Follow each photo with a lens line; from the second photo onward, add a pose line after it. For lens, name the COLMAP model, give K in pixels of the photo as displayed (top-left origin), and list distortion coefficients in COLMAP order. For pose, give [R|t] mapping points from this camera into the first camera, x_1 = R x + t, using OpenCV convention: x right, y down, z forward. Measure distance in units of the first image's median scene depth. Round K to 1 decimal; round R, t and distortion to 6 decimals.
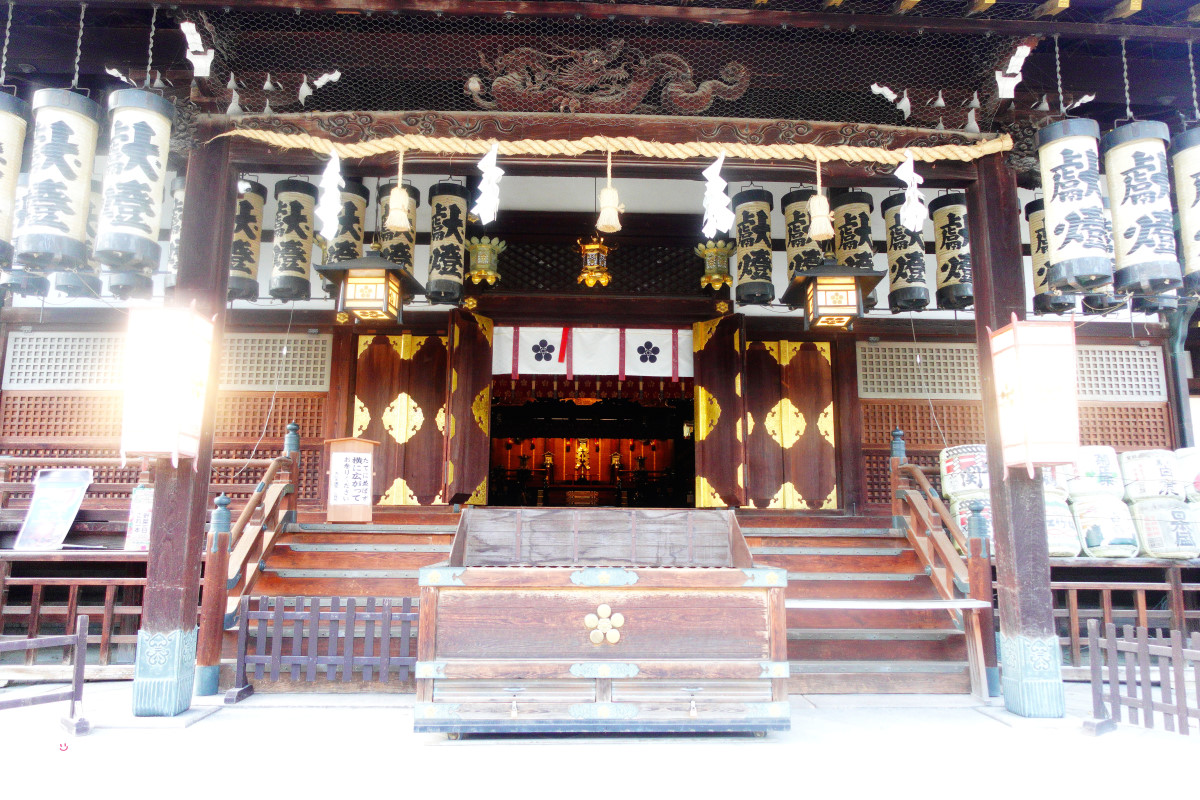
lens RADIAL K [[826.5, 0, 601.3], [0, 826.5, 402.0], [0, 0, 1]] dist [0.002702, -0.004379]
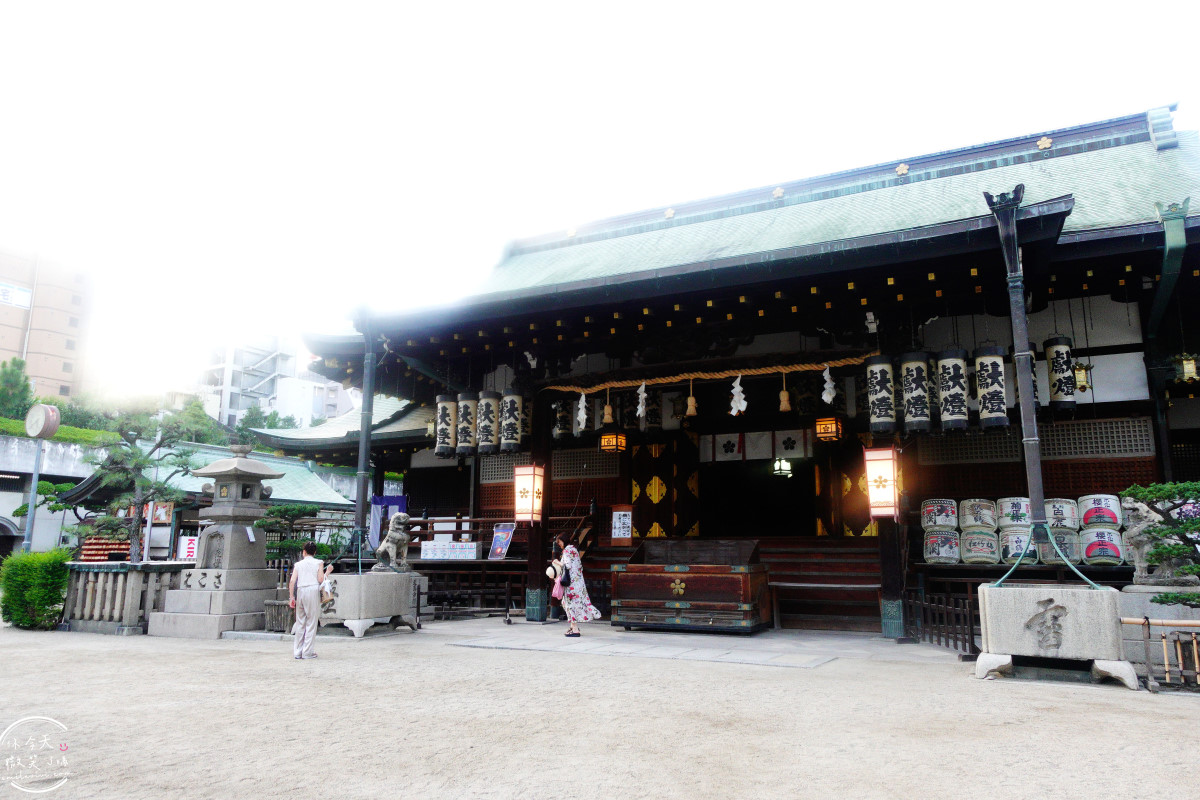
lens RADIAL K [[826.5, 0, 601.6], [0, 826.5, 399.3], [0, 0, 1]] dist [0.002702, -0.004379]
pose [[0.880351, -0.089957, -0.465715, 0.827868], [0.076028, 0.995918, -0.048655, -0.157536], [0.468190, 0.007426, 0.883596, -1.079374]]
